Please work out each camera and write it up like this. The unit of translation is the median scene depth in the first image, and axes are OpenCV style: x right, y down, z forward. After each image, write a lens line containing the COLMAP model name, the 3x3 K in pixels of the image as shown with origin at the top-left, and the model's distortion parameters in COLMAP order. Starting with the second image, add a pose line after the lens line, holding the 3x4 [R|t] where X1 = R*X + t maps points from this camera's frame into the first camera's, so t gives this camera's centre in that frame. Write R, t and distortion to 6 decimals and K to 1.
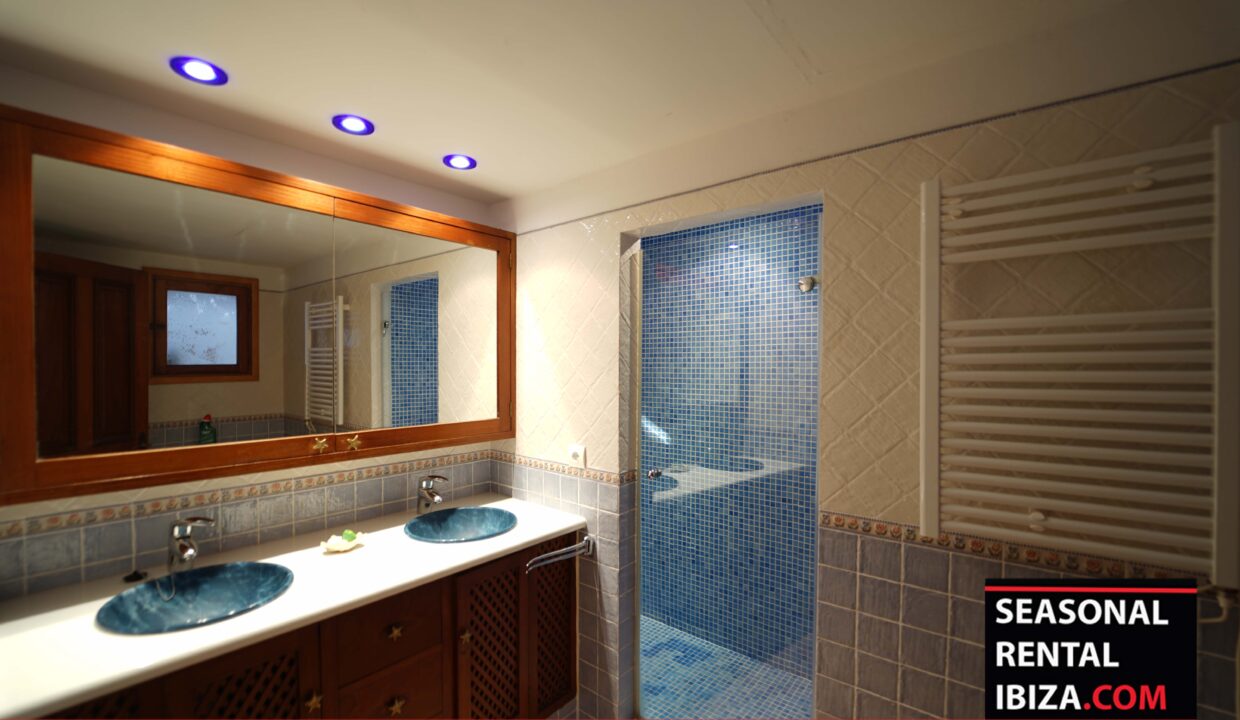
lens RADIAL K [[507.5, 0, 624.6], [0, 507.5, 364.0], [0, 0, 1]] dist [-0.020648, 0.000147]
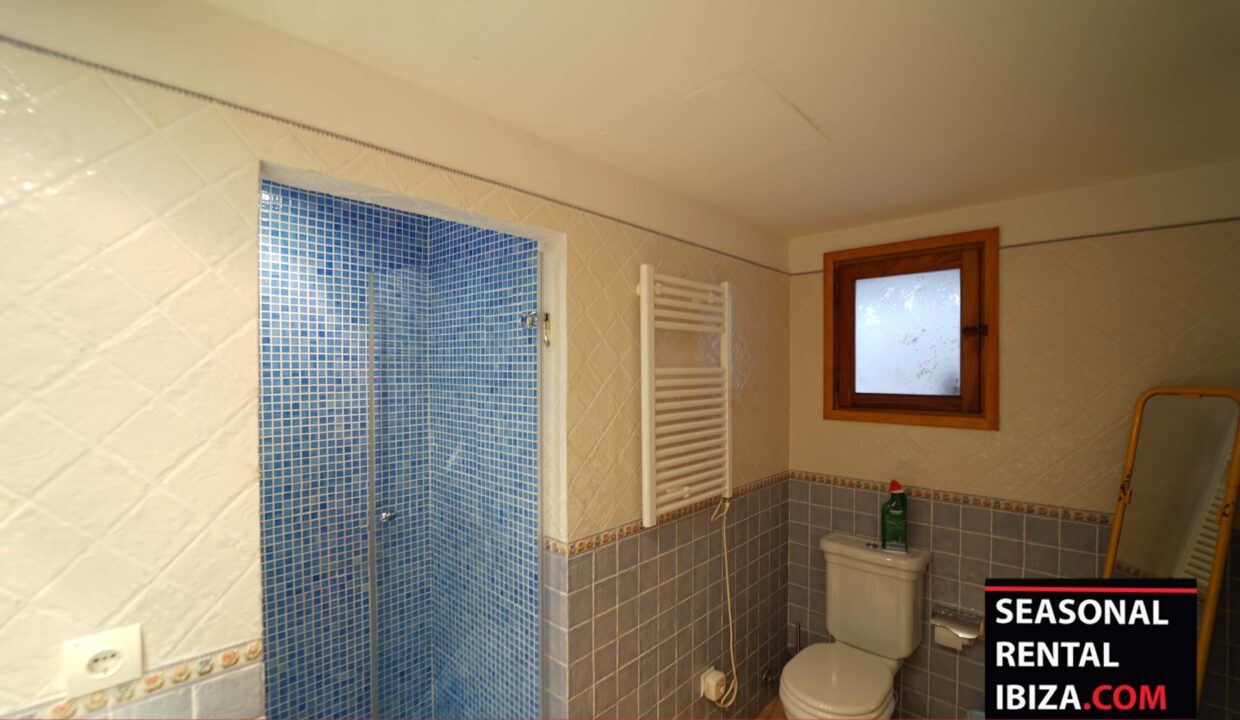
lens RADIAL K [[507.5, 0, 624.5], [0, 507.5, 364.8], [0, 0, 1]] dist [-0.020648, 0.000147]
pose [[0.076697, 0.004970, 0.997042, -0.392259], [-0.002636, 0.999985, -0.004782, -0.044027], [-0.997051, -0.002261, 0.076709, 0.489917]]
